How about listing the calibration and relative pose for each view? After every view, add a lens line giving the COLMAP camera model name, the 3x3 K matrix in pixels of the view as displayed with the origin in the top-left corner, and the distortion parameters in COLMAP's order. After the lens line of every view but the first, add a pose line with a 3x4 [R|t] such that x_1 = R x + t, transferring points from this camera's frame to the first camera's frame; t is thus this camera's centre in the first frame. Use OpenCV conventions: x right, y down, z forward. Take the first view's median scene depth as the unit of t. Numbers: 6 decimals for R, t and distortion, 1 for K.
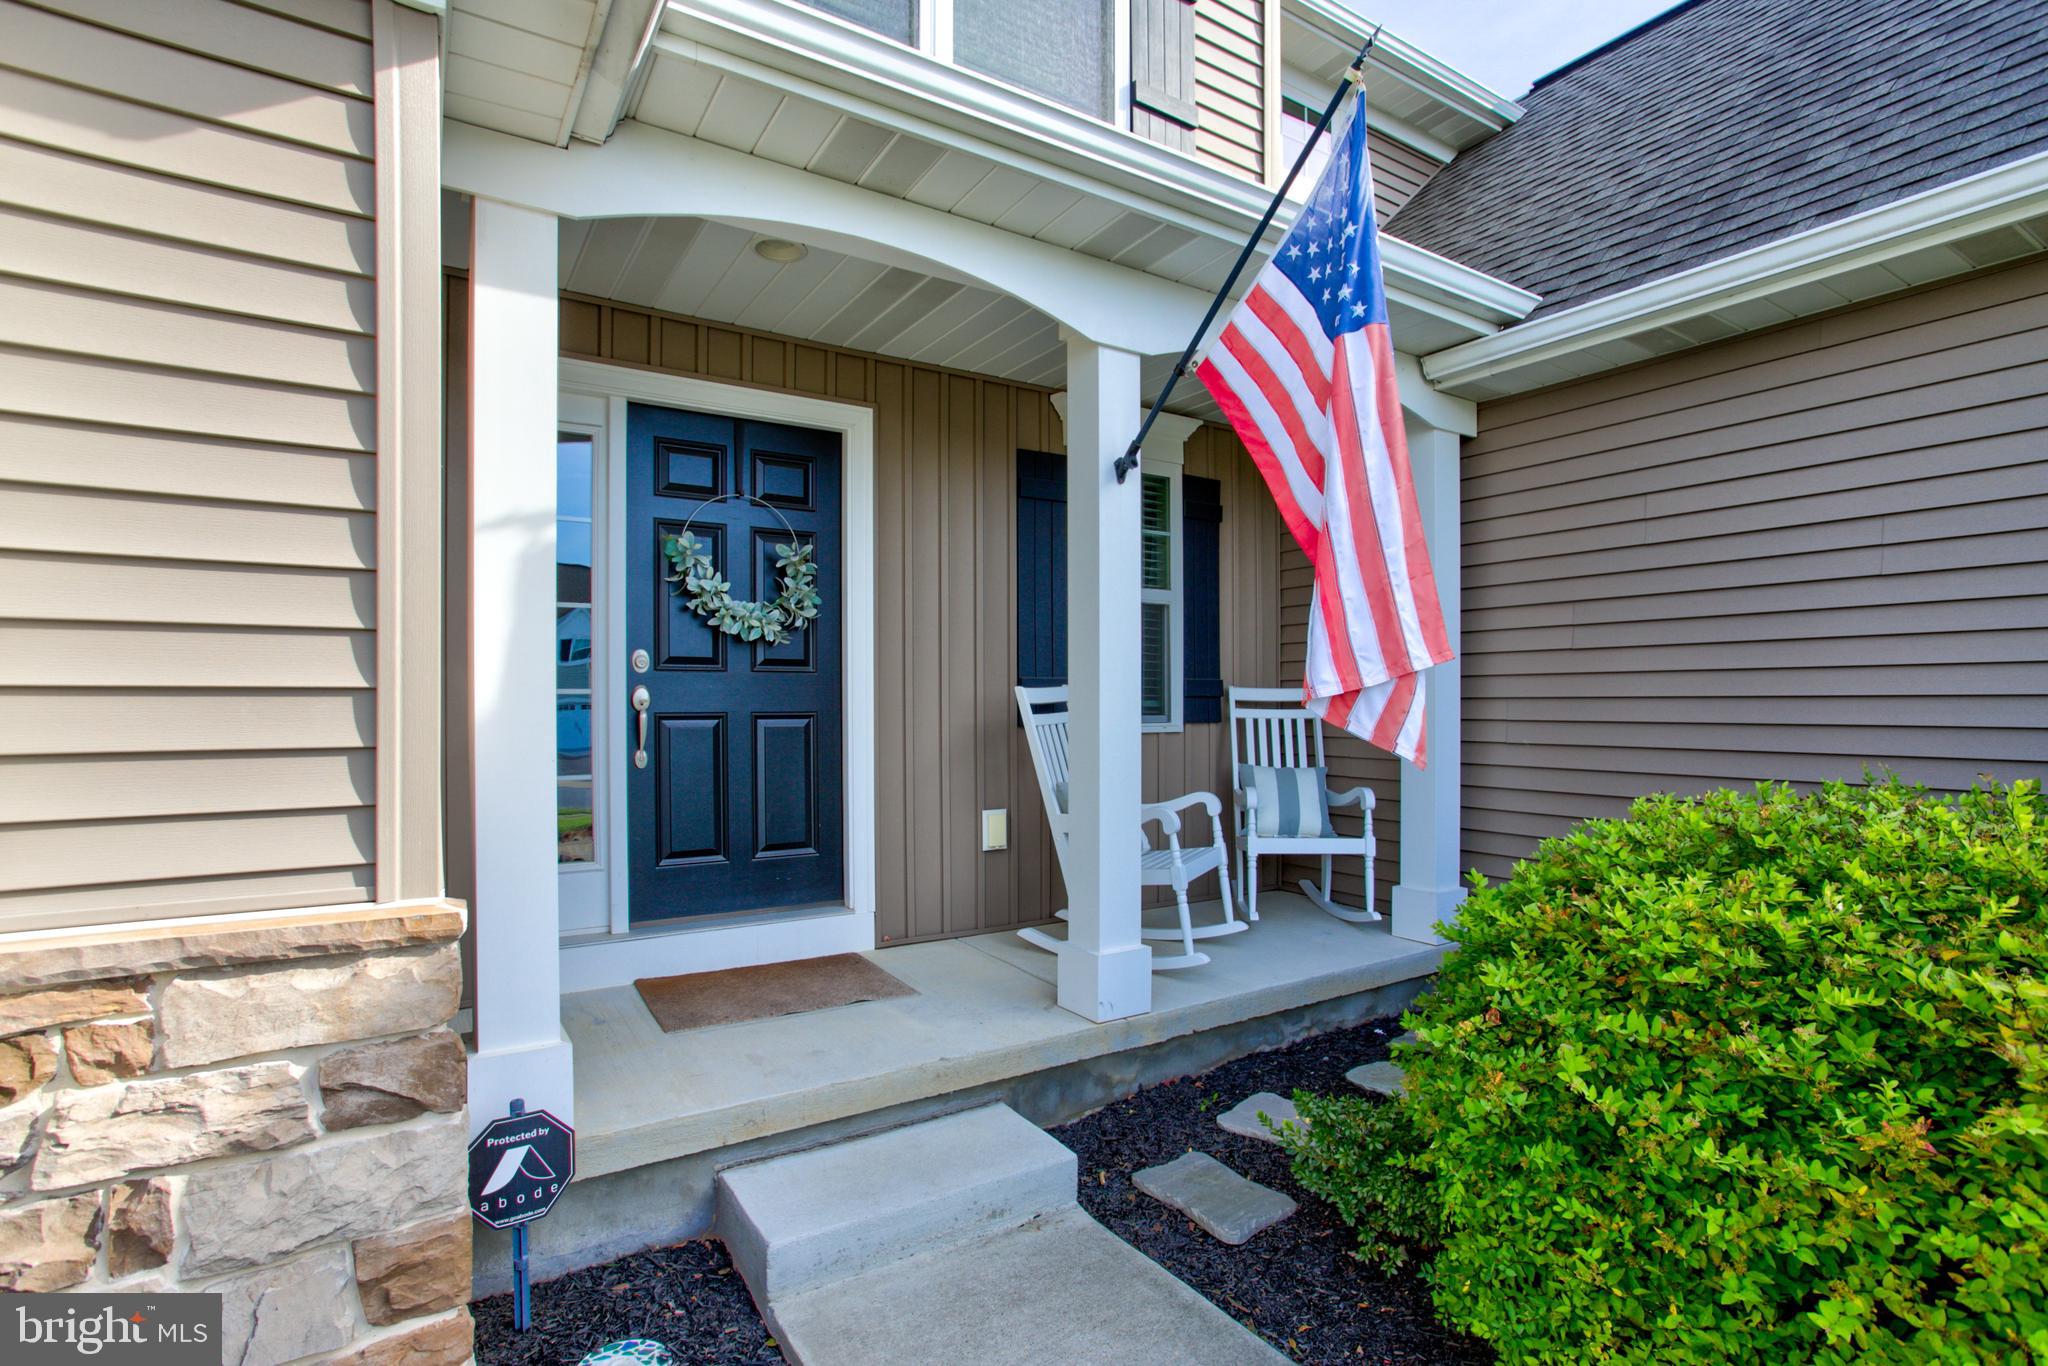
lens RADIAL K [[1004.7, 0, 1024.0], [0, 1004.7, 683.0], [0, 0, 1]] dist [-0.063180, 0.035897]
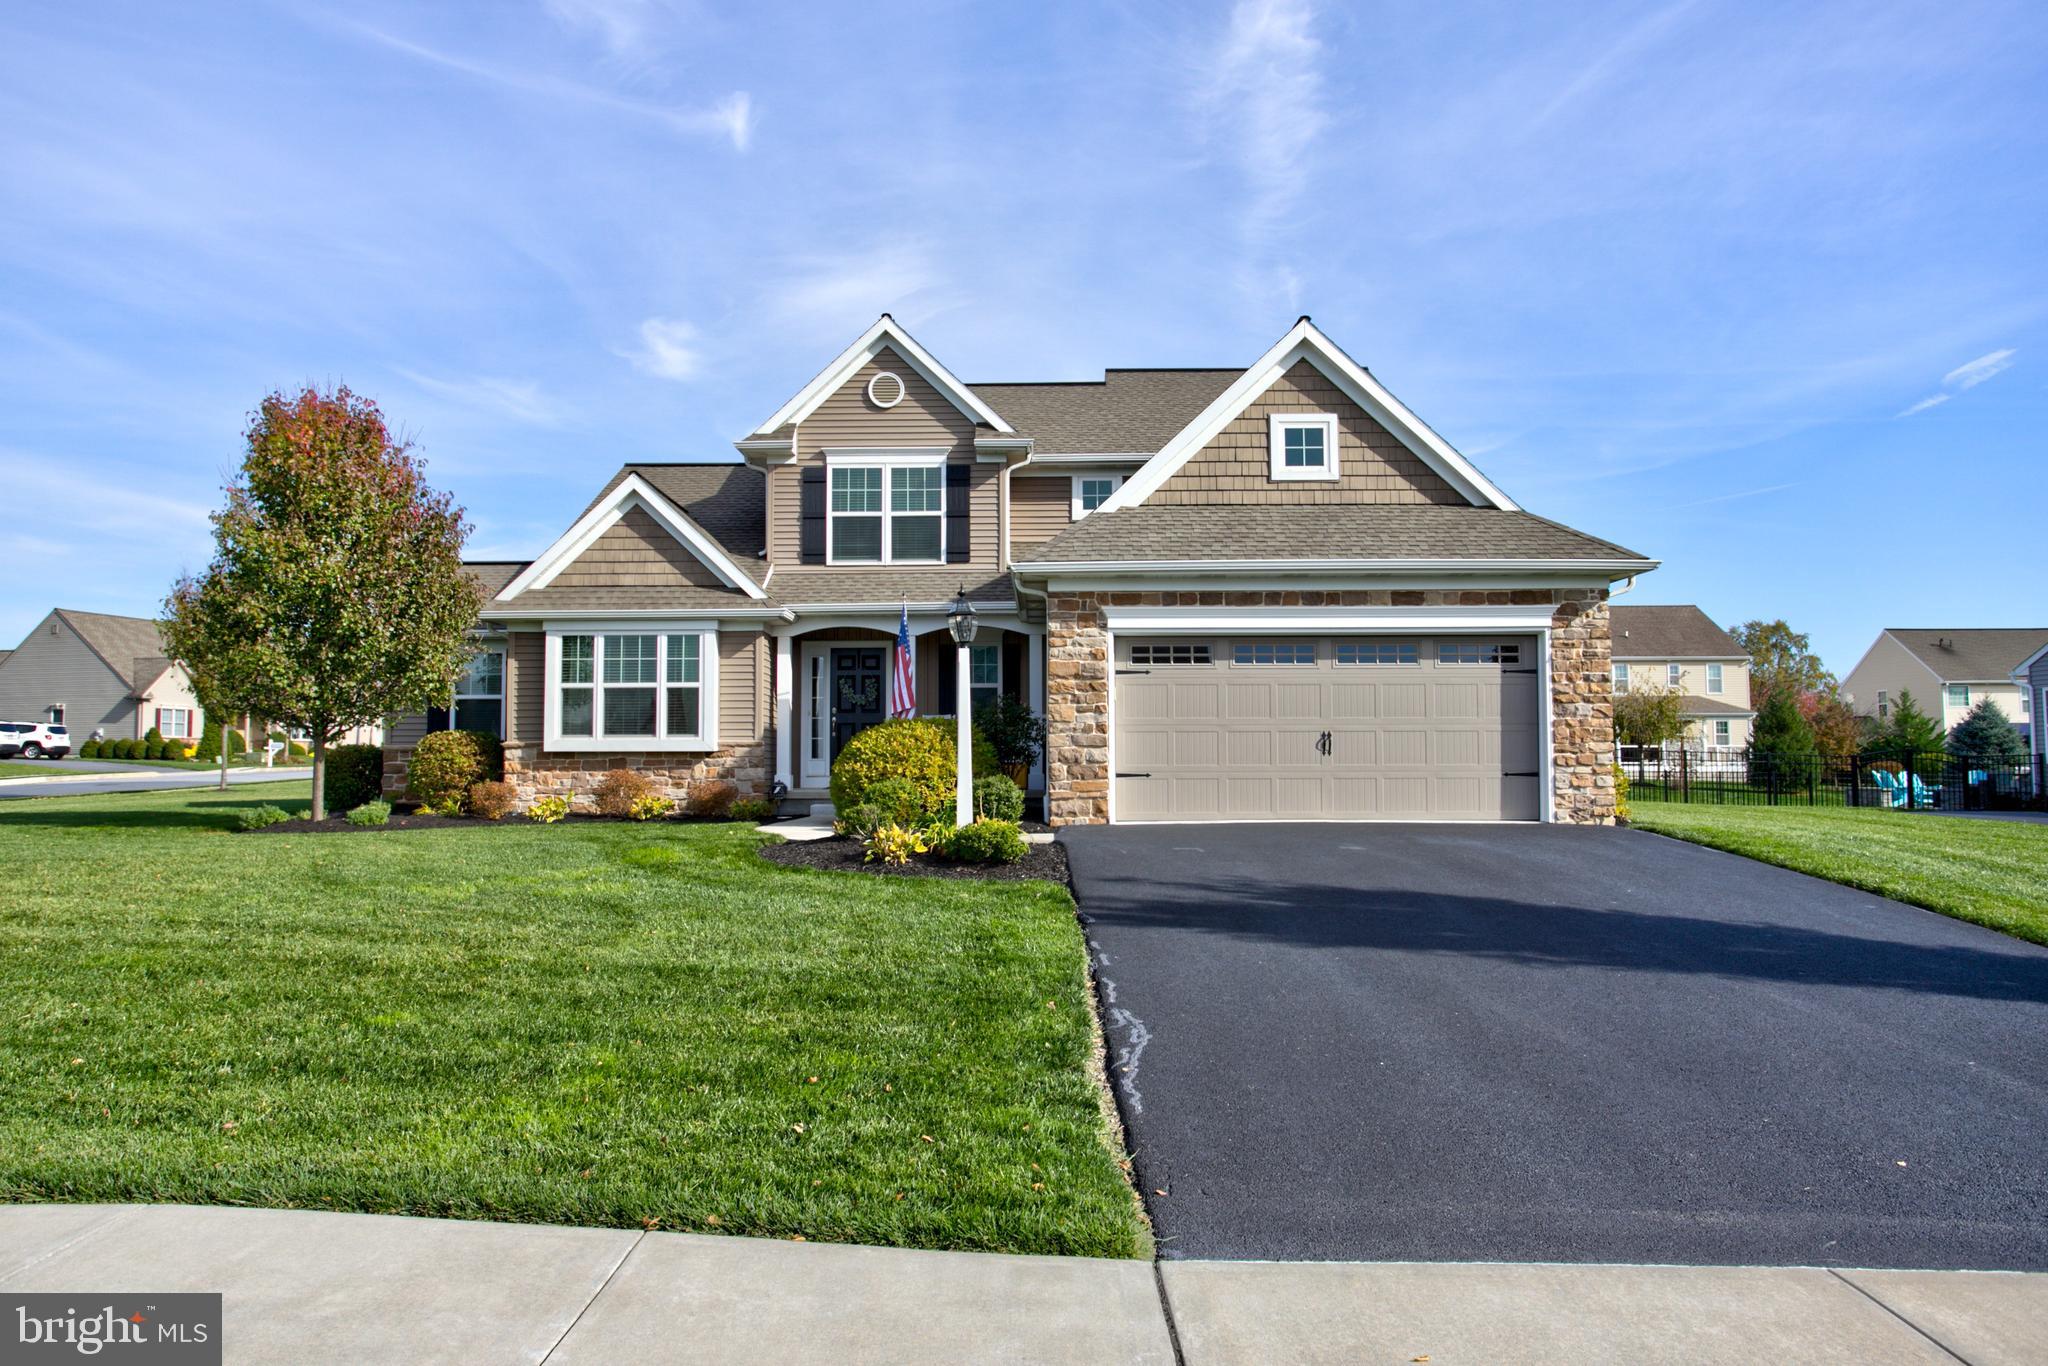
lens RADIAL K [[1414.4, 0, 1024.0], [0, 1414.4, 683.0], [0, 0, 1]] dist [-0.012319, -0.000969]
pose [[0.823998, -0.033573, -0.565598, 3.392058], [0.012034, 0.999055, -0.041771, 0.112610], [0.566466, 0.027612, 0.823623, -3.211853]]
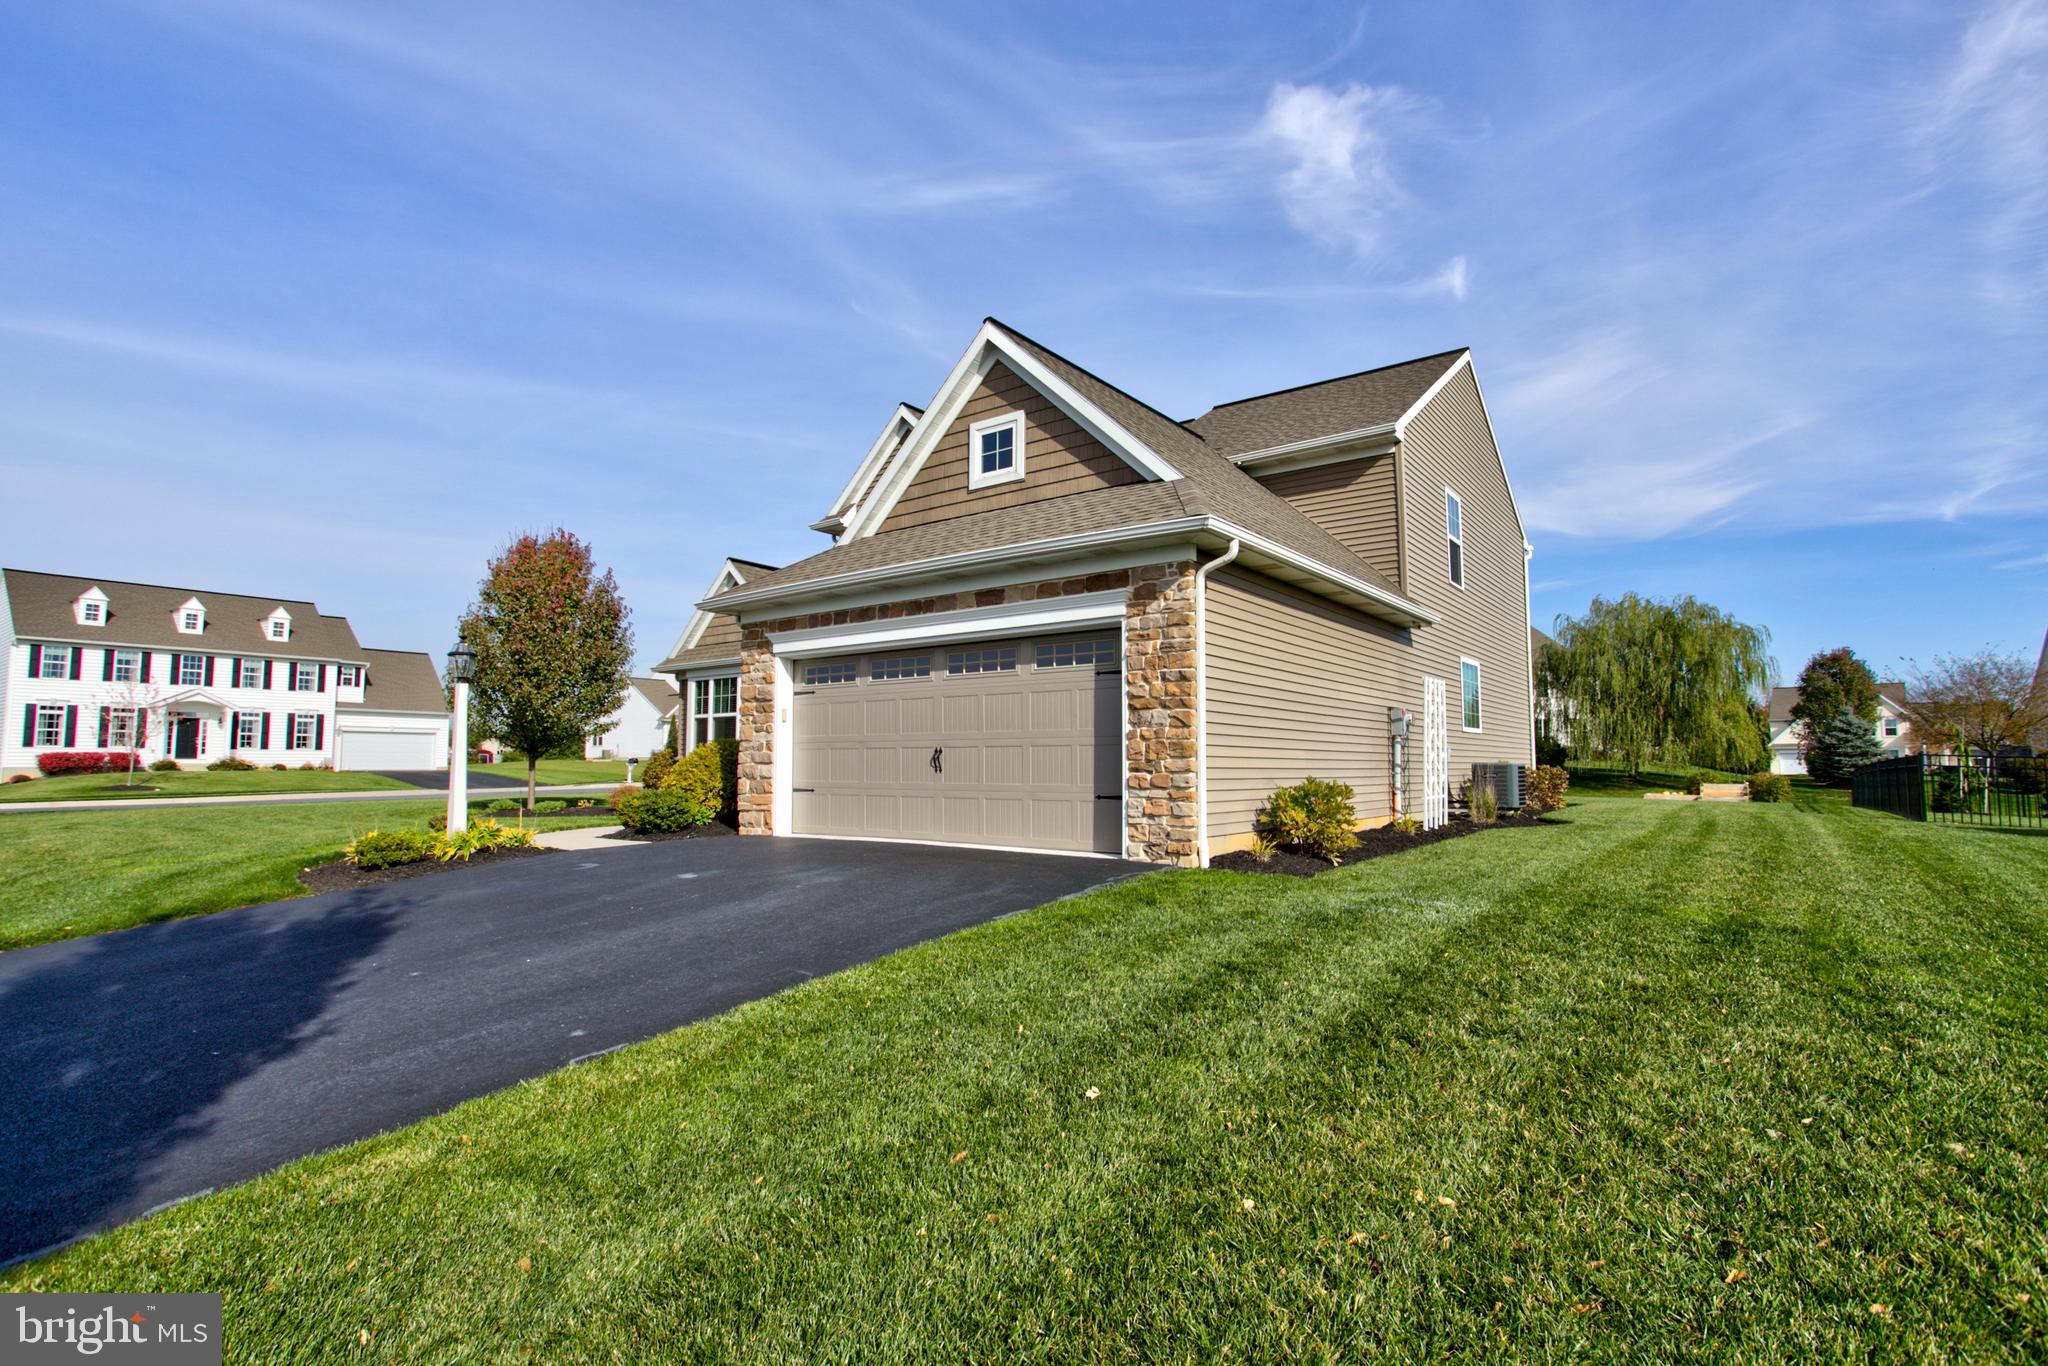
lens RADIAL K [[1004.7, 0, 1024.0], [0, 1004.7, 683.0], [0, 0, 1]] dist [-0.063180, 0.035897]
pose [[0.323923, -0.075126, -0.943096, 4.435252], [0.020131, 0.997164, -0.072518, 0.120058], [0.945869, 0.004505, 0.324517, -0.067175]]
